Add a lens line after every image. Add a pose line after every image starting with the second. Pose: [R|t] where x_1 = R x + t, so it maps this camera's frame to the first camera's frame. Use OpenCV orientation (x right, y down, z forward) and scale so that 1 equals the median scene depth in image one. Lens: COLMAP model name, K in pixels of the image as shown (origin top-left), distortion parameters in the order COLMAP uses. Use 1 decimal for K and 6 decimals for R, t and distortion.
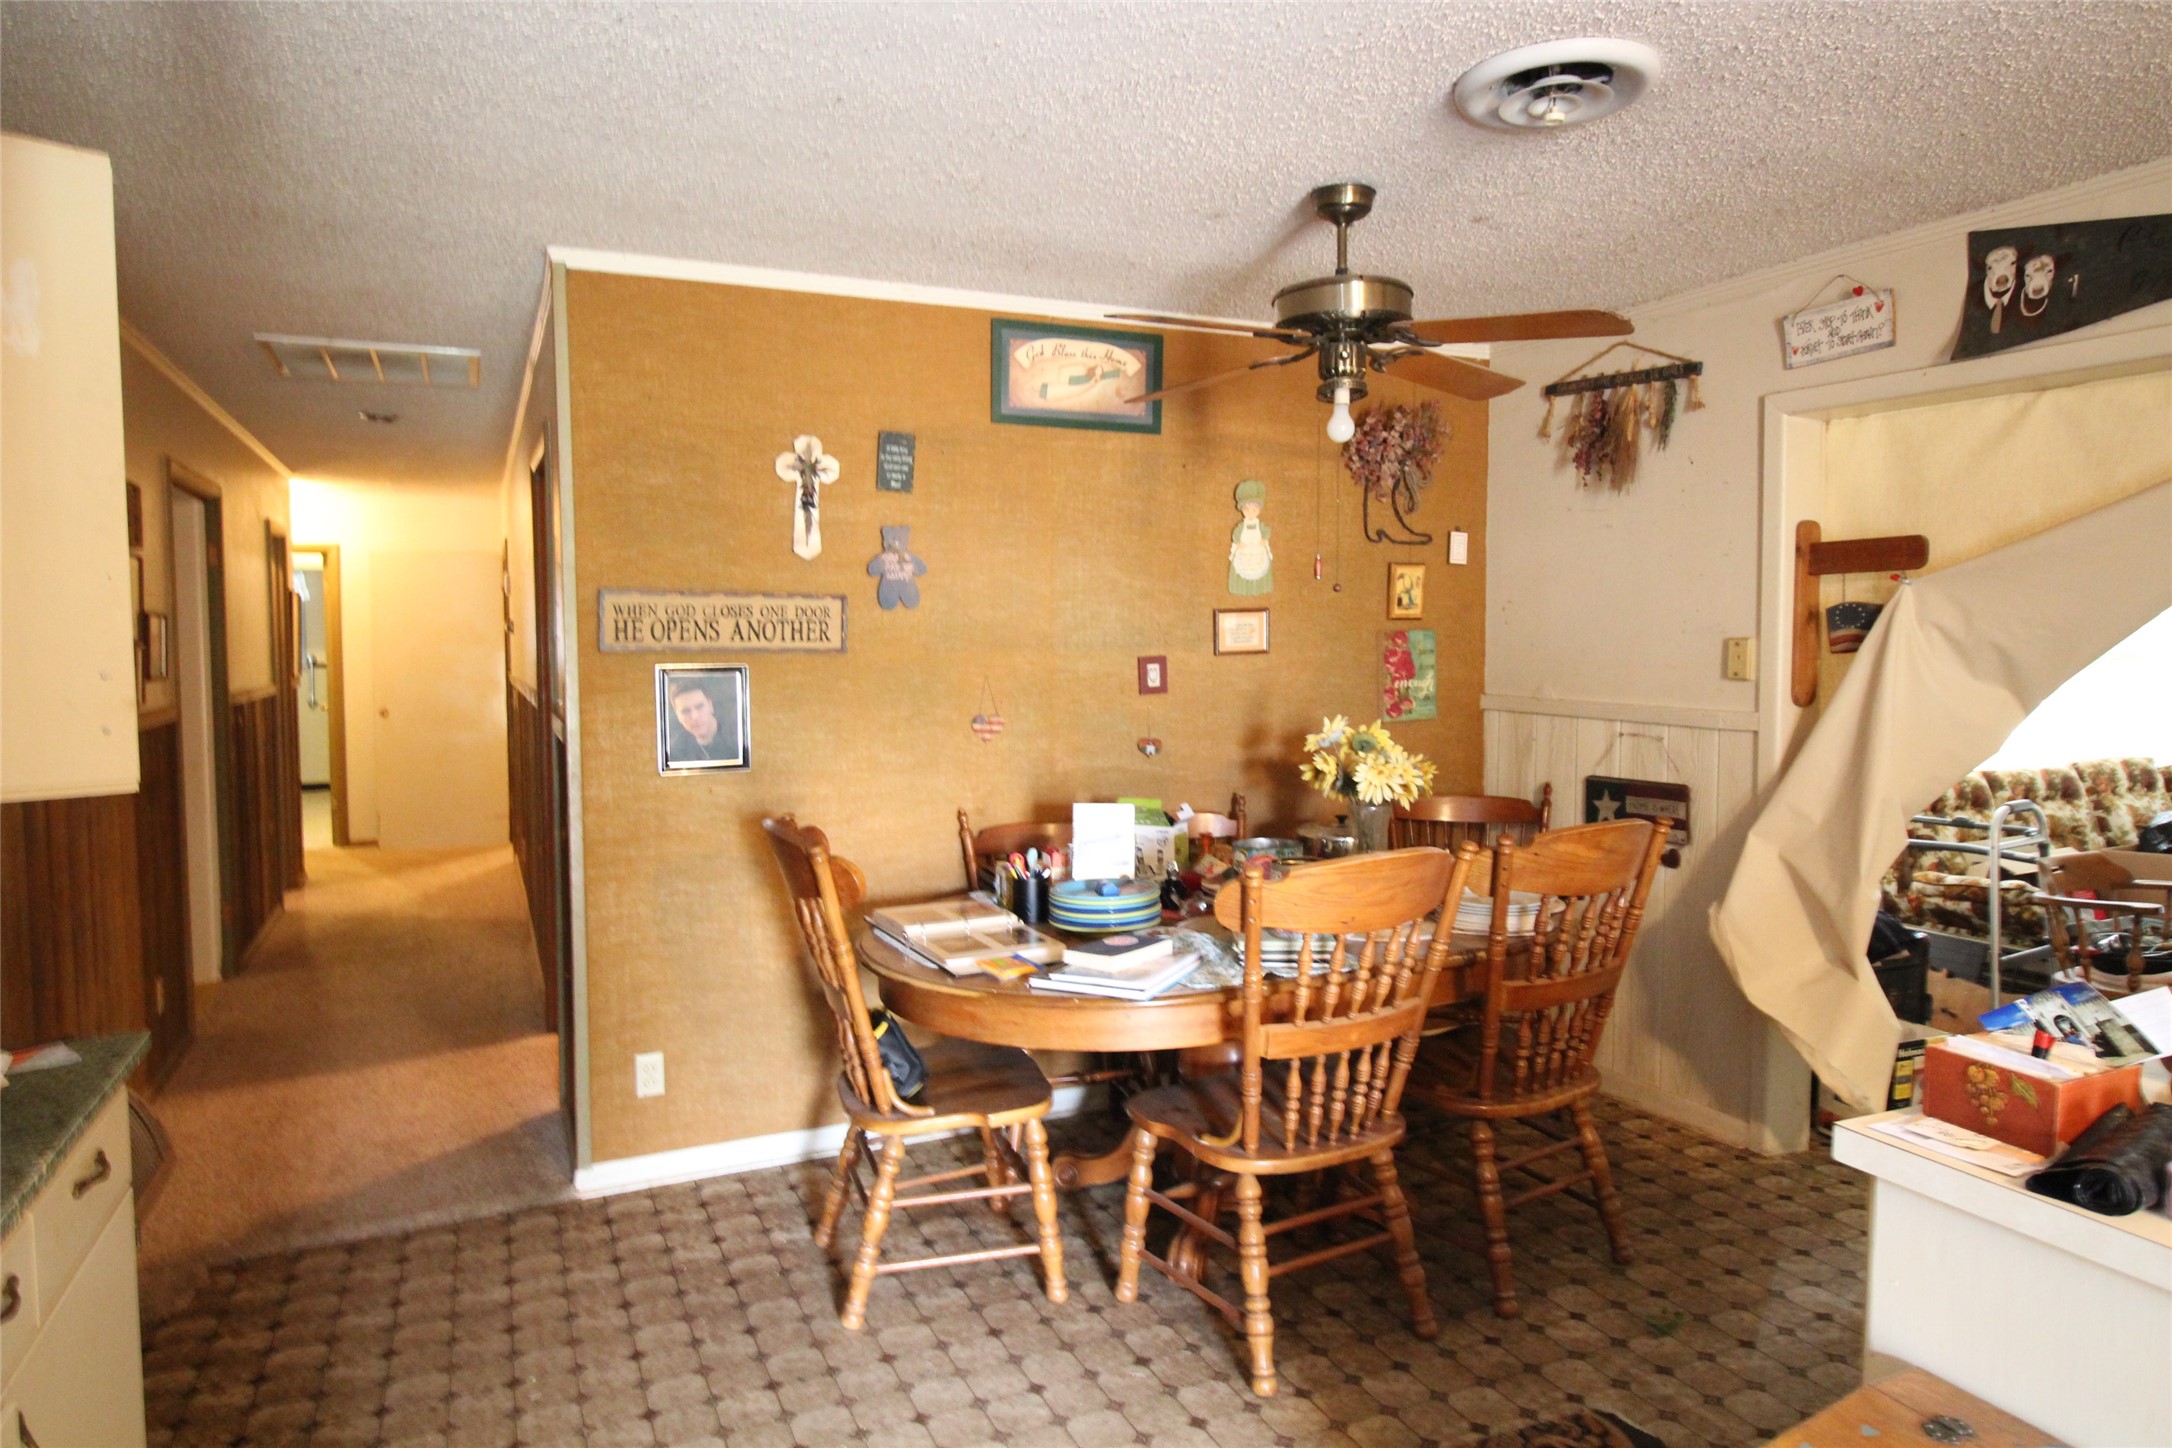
lens RADIAL K [[1343.5, 0, 1085.6], [0, 1343.5, 710.3], [0, 0, 1]] dist [0.009729, -0.012193]
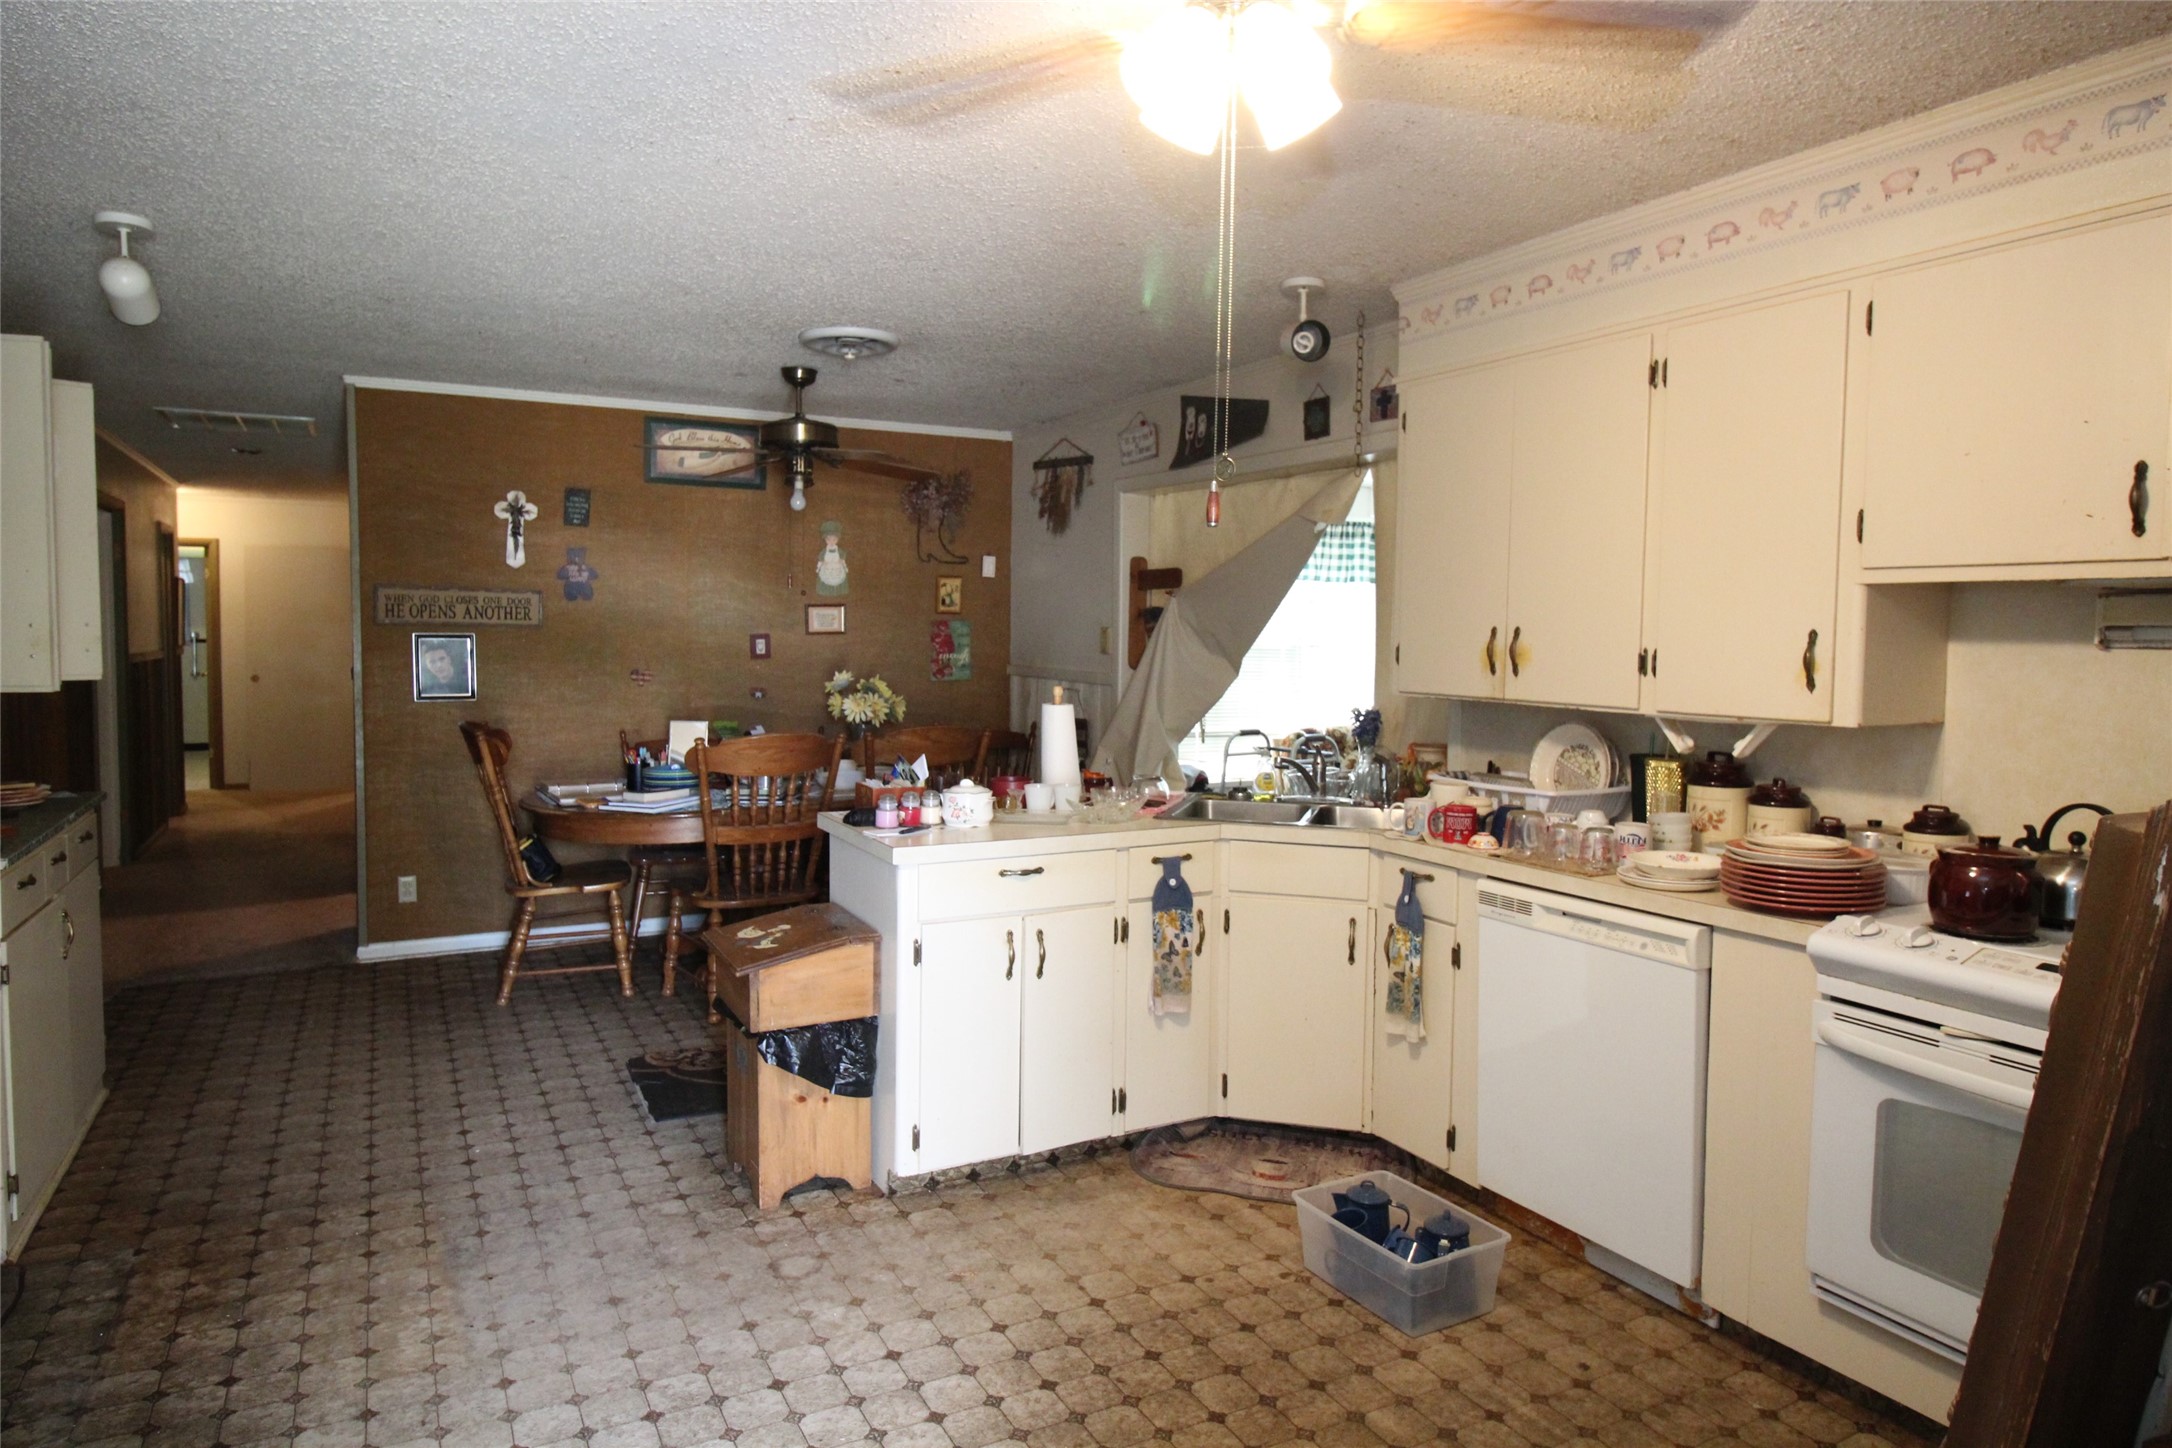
lens RADIAL K [[1343.5, 0, 1092.2], [0, 1343.5, 707.3], [0, 0, 1]] dist [0.009729, -0.012193]
pose [[0.997811, 0.012466, 0.064951, 0.359626], [-0.012551, 0.999921, 0.000908, 0.040750], [-0.064935, -0.001721, 0.997888, -0.610848]]
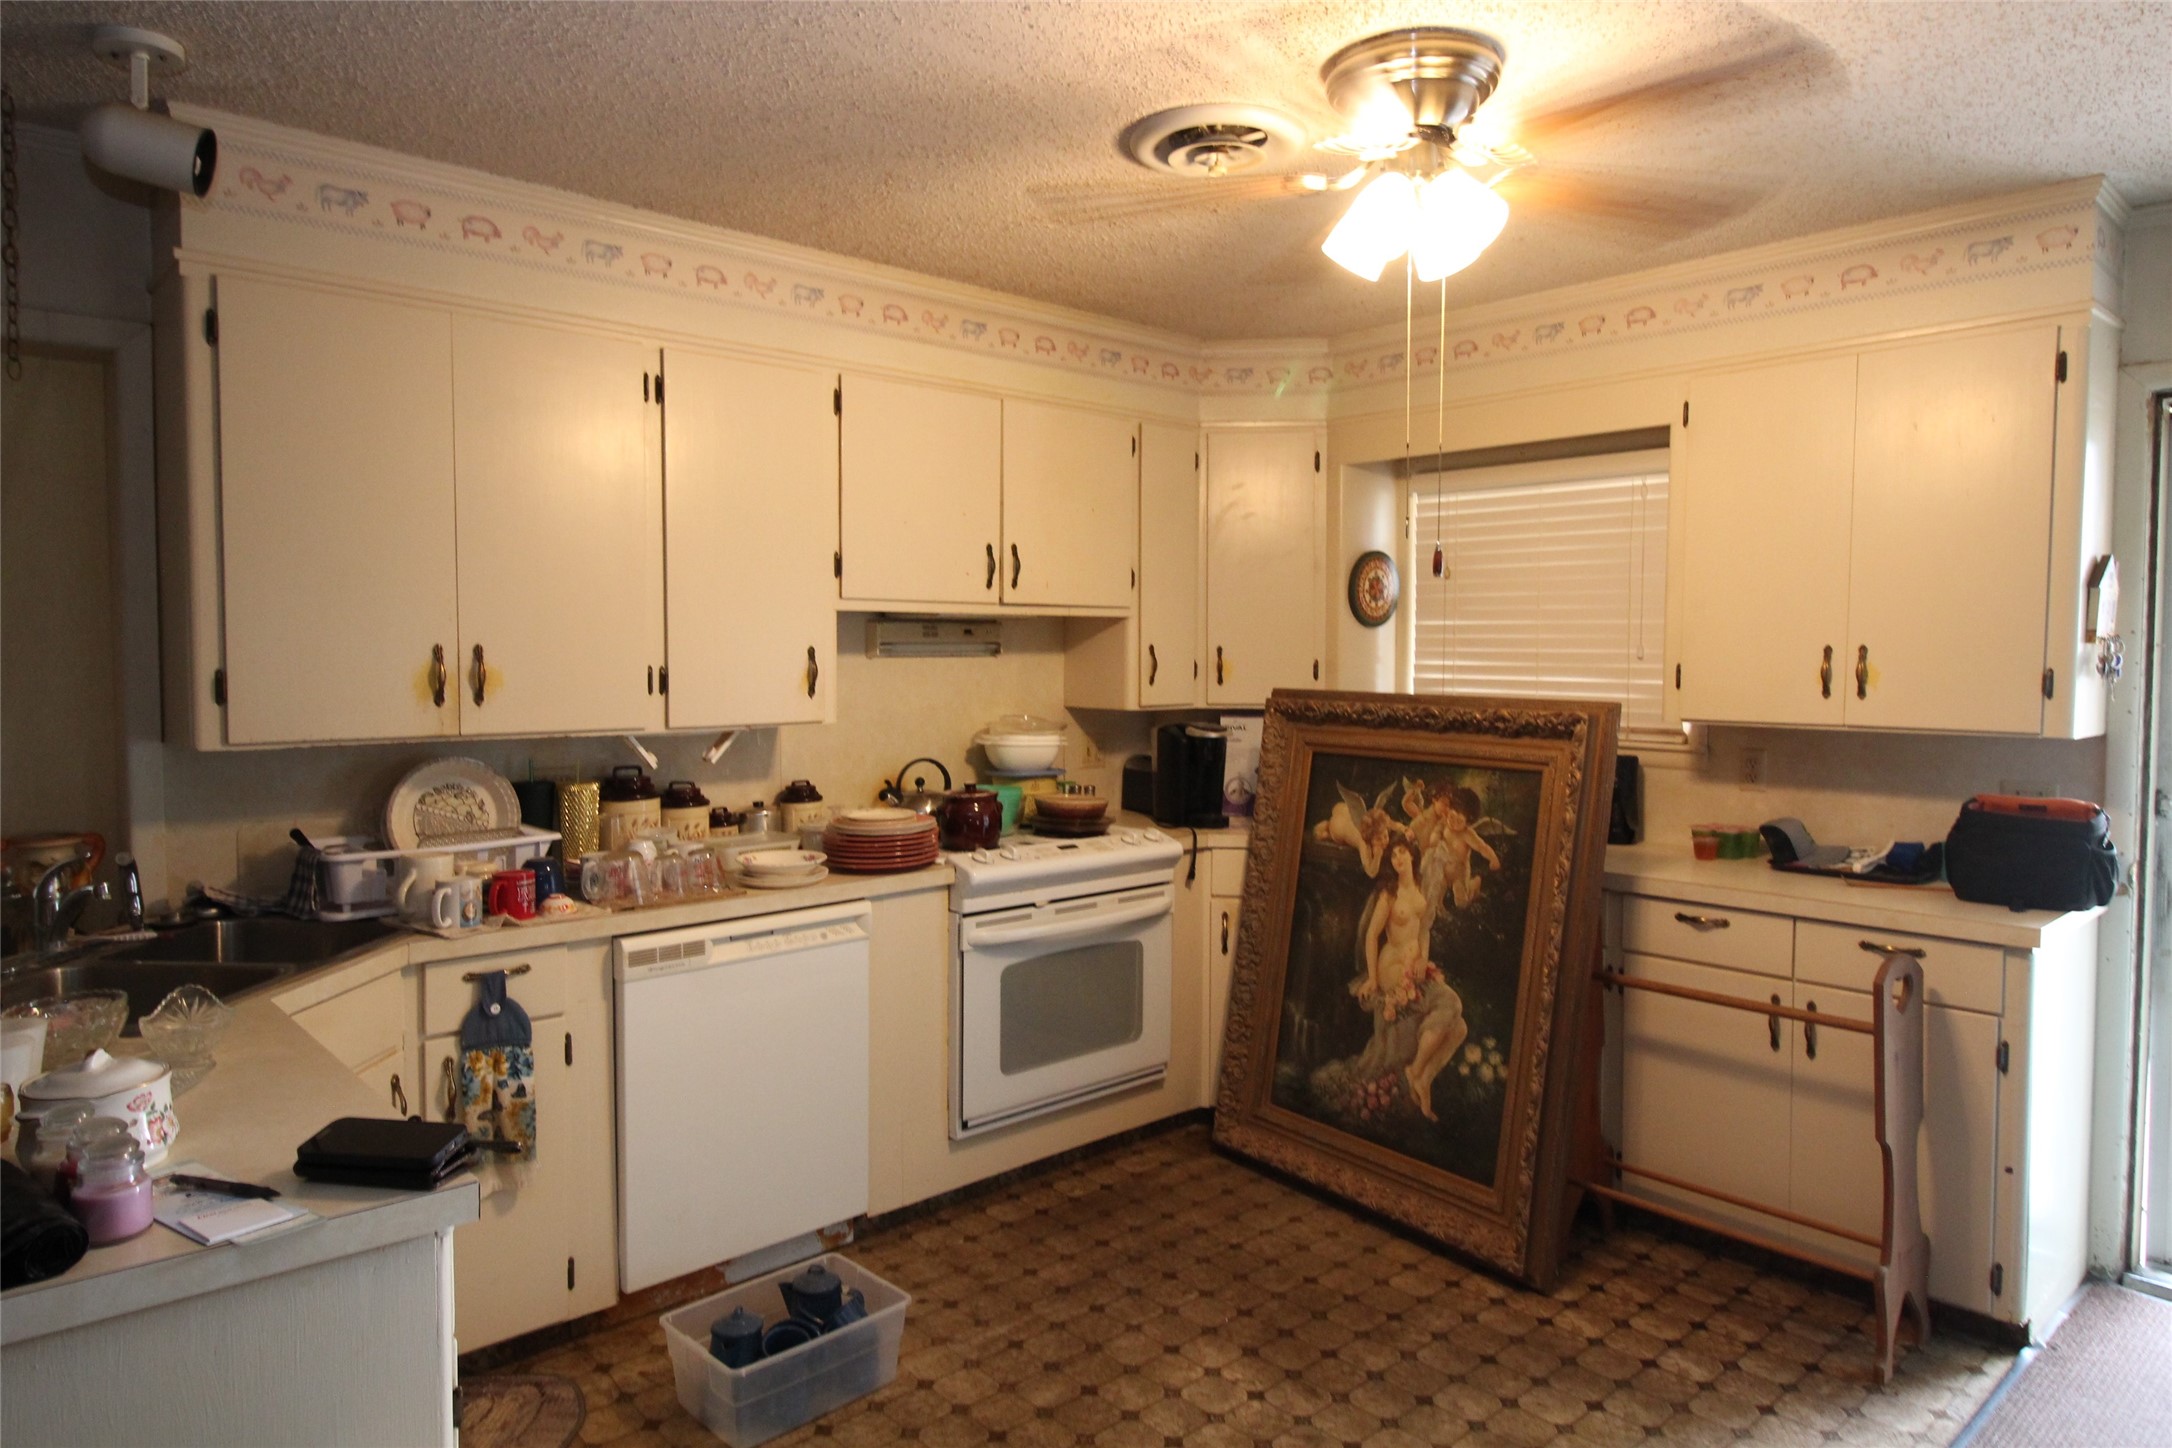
lens RADIAL K [[1343.5, 0, 1079.7], [0, 1343.5, 709.5], [0, 0, 1]] dist [0.009729, -0.012193]
pose [[-0.310074, -0.038724, 0.949923, -0.222605], [0.053903, 0.996847, 0.058232, -0.018680], [-0.949183, 0.069260, -0.307009, 0.415566]]
